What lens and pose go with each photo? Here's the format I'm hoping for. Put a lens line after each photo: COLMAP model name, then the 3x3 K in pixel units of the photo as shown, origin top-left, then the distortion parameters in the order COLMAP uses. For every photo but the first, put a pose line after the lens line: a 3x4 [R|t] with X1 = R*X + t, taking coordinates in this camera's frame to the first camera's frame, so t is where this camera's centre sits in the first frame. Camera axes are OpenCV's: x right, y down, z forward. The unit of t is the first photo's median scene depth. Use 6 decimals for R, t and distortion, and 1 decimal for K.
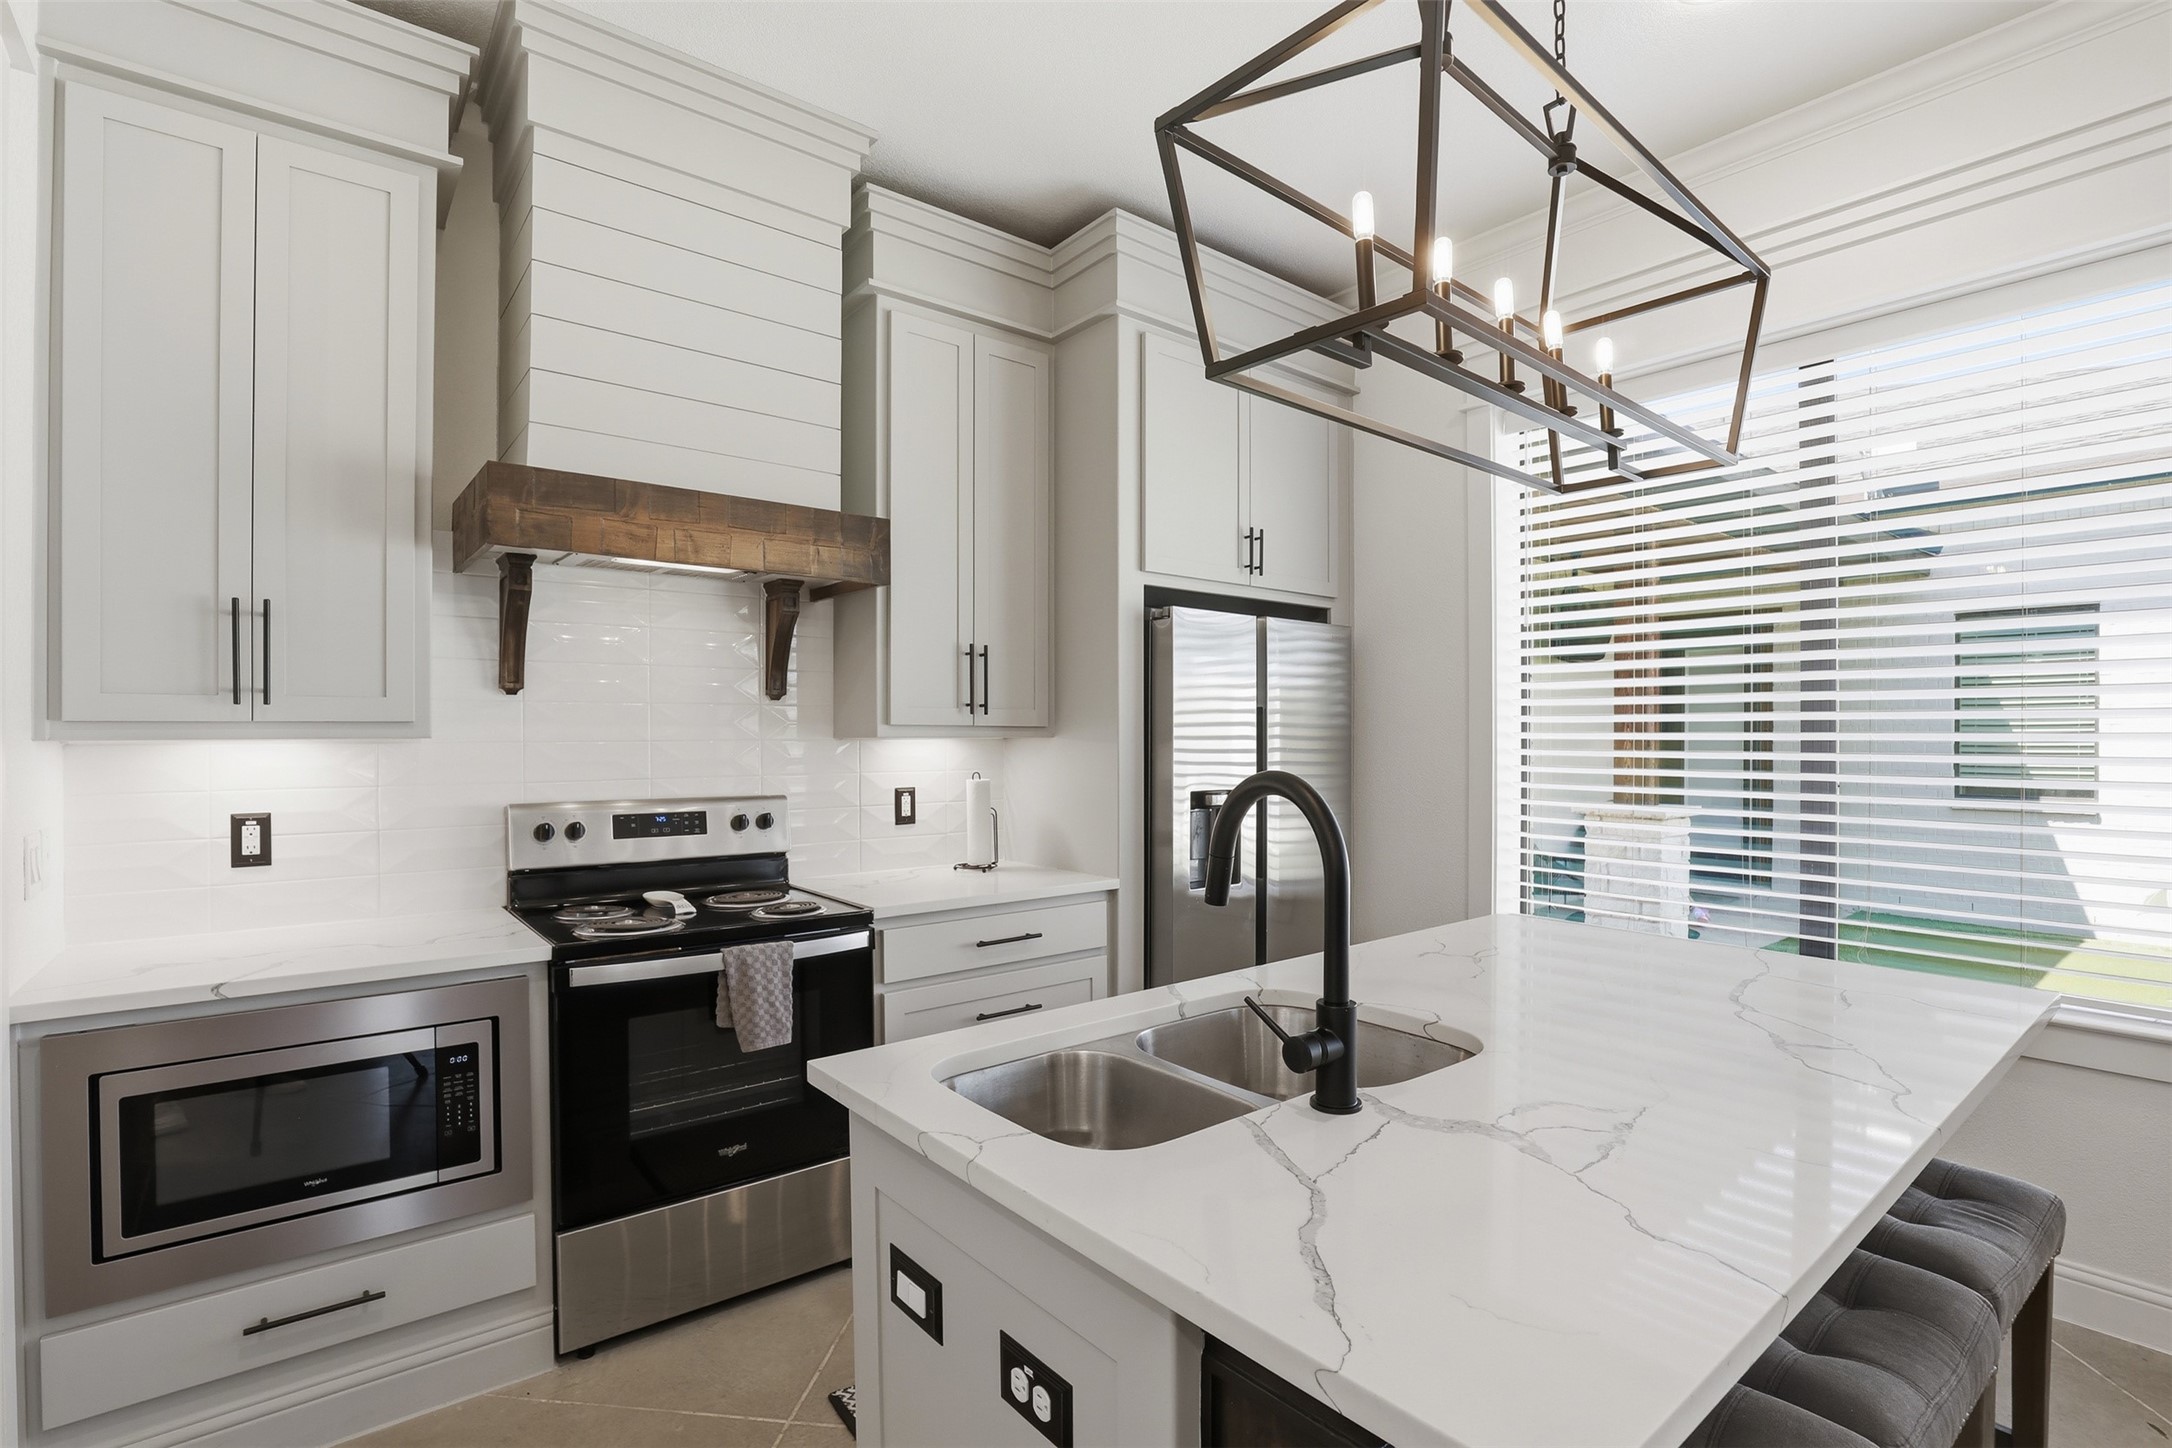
lens RADIAL K [[1018.9, 0, 1087.1], [0, 1018.9, 739.7], [0, 0, 1]] dist [-0.036626, 0.000115]
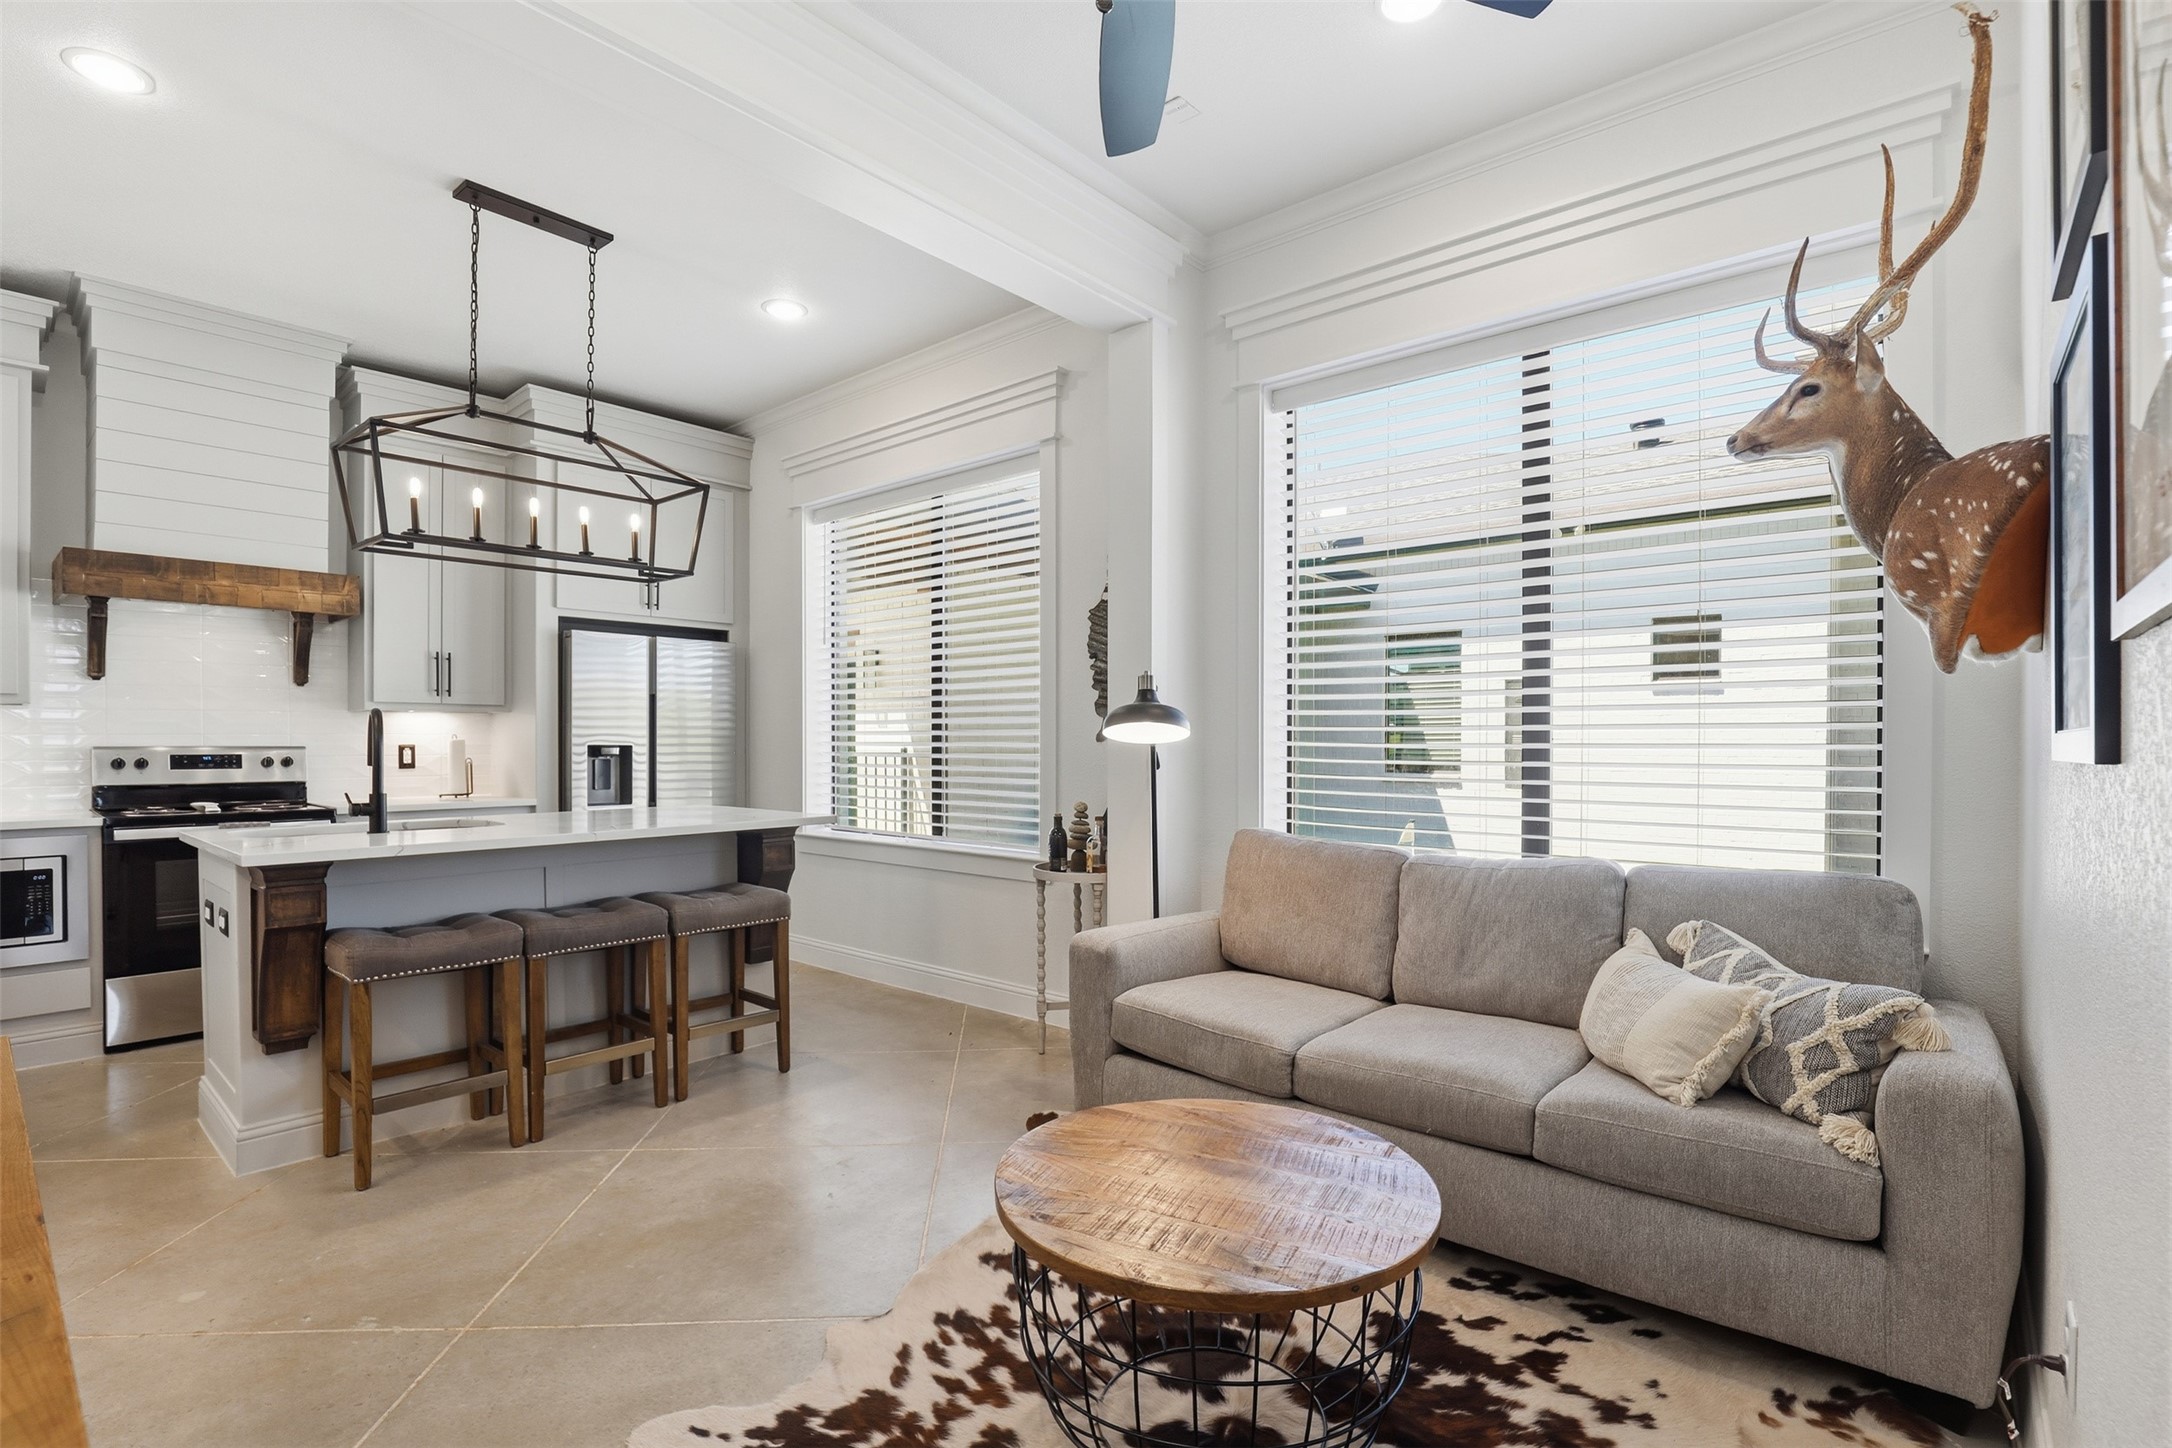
lens RADIAL K [[1008.9, 0, 1077.0], [0, 1008.9, 744.1], [0, 0, 1]] dist [-0.059166, 0.015273]
pose [[0.983229, 0.006890, 0.182248, 0.626658], [-0.008763, 0.999917, 0.009473, 0.027691], [-0.182167, -0.010911, 0.983207, -0.731982]]
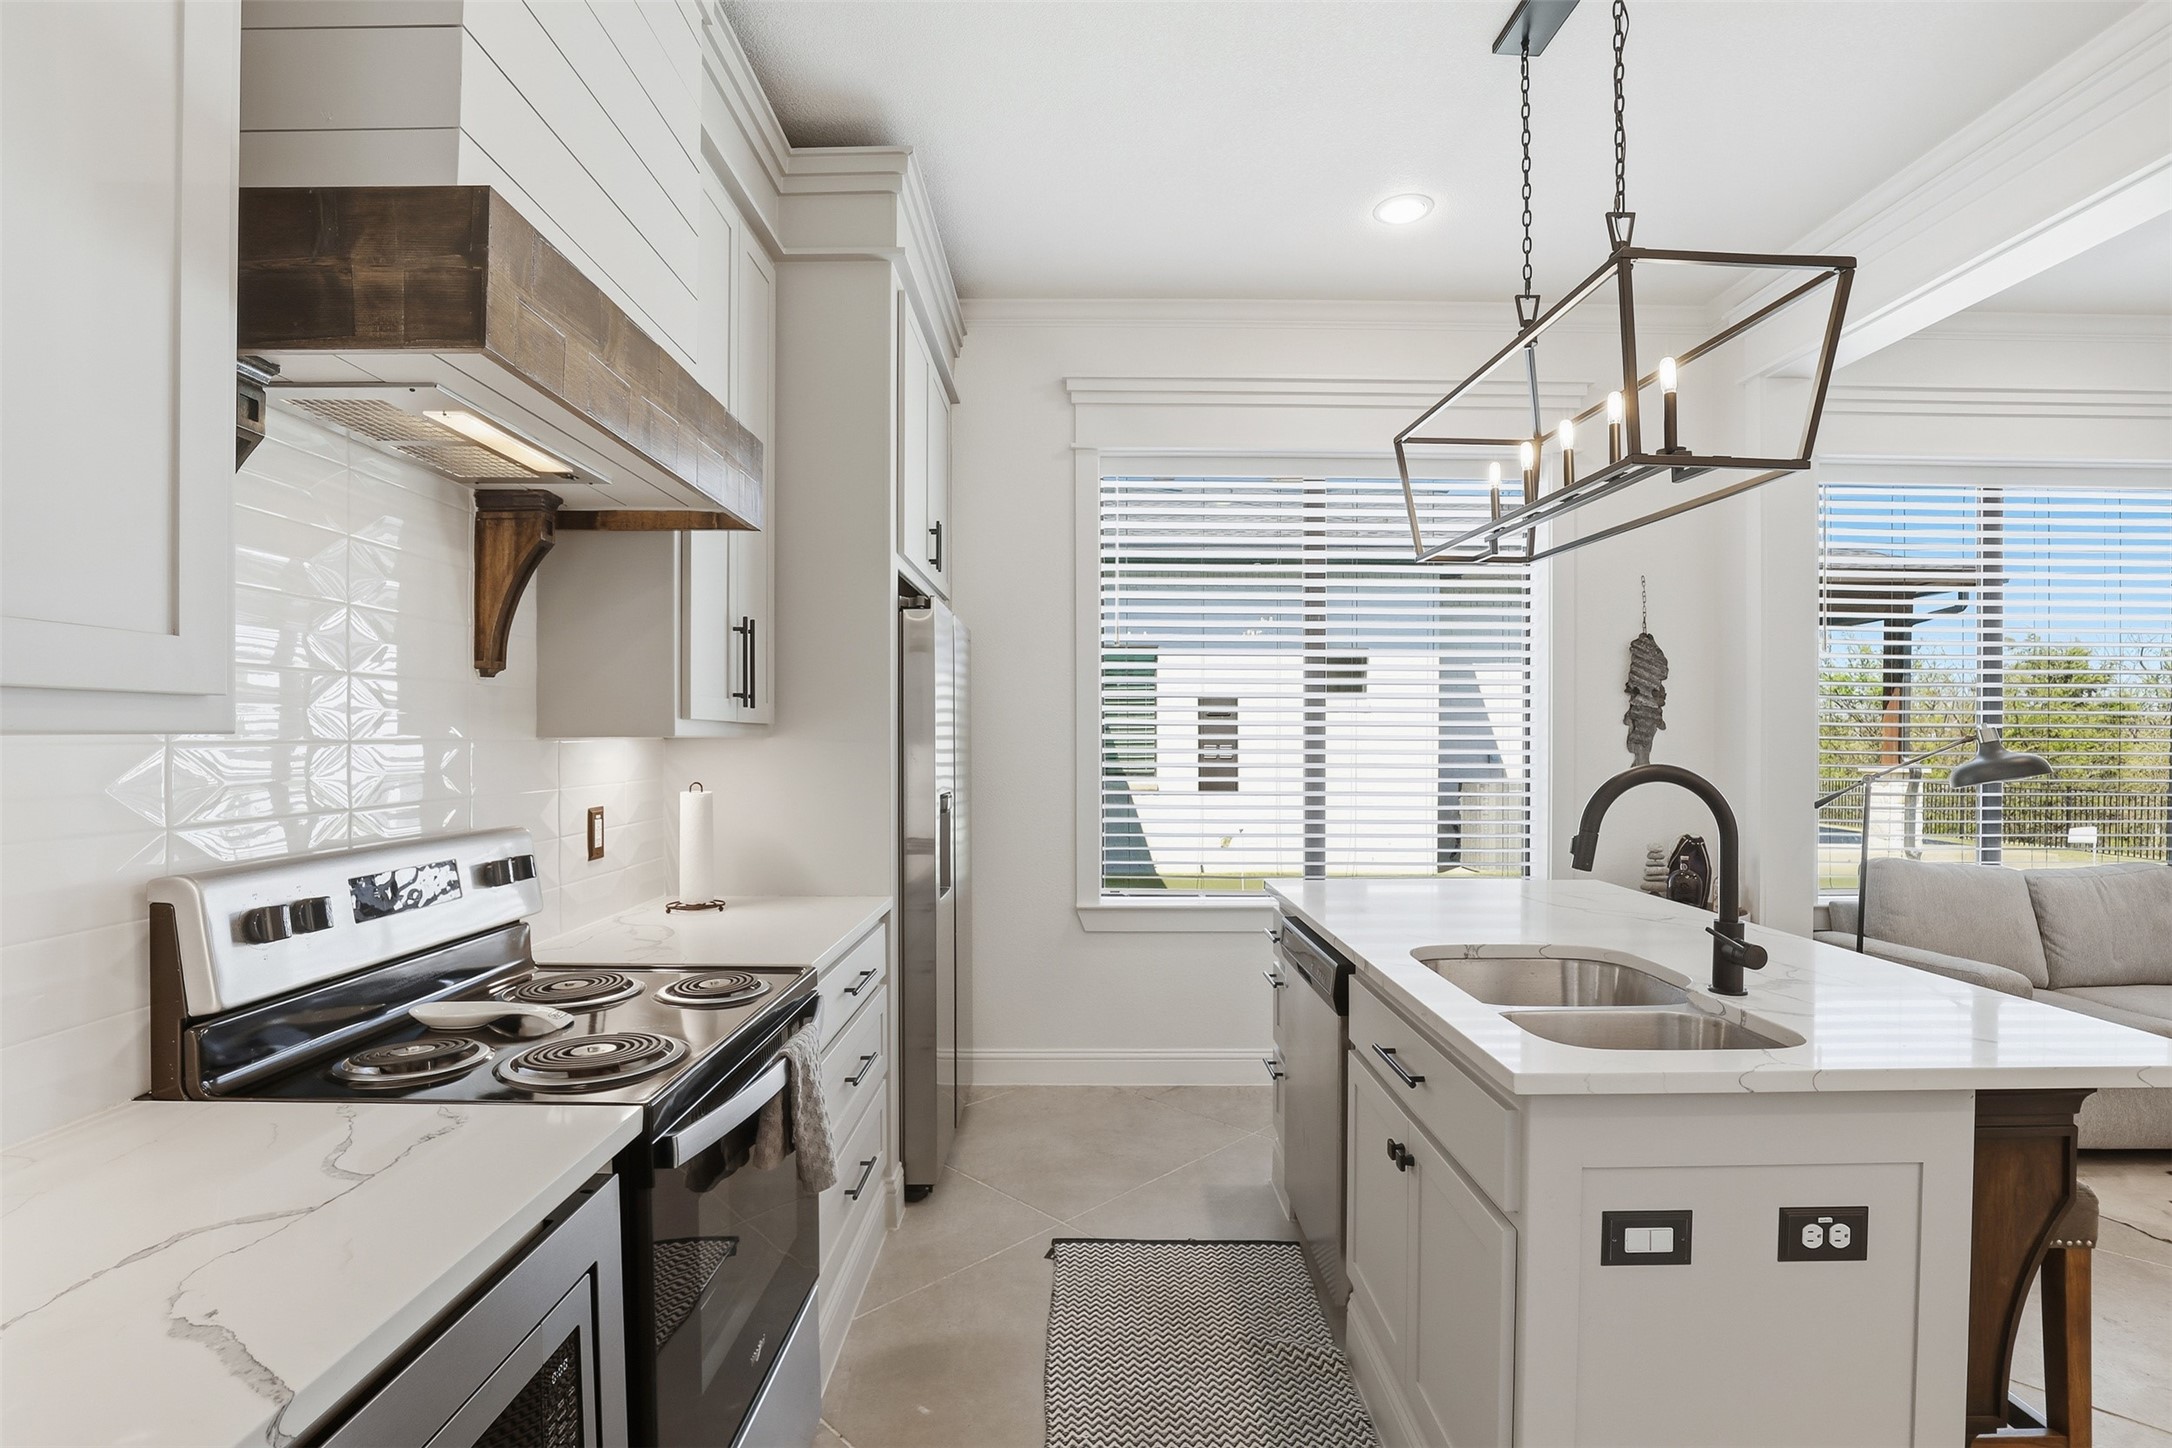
lens RADIAL K [[1008.9, 0, 1077.0], [0, 1008.9, 744.1], [0, 0, 1]] dist [-0.059166, 0.015273]
pose [[0.620220, -0.000044, 0.784428, -0.604324], [-0.002826, 0.999993, 0.002290, 0.000294], [-0.784422, -0.003637, 0.620216, 0.352151]]
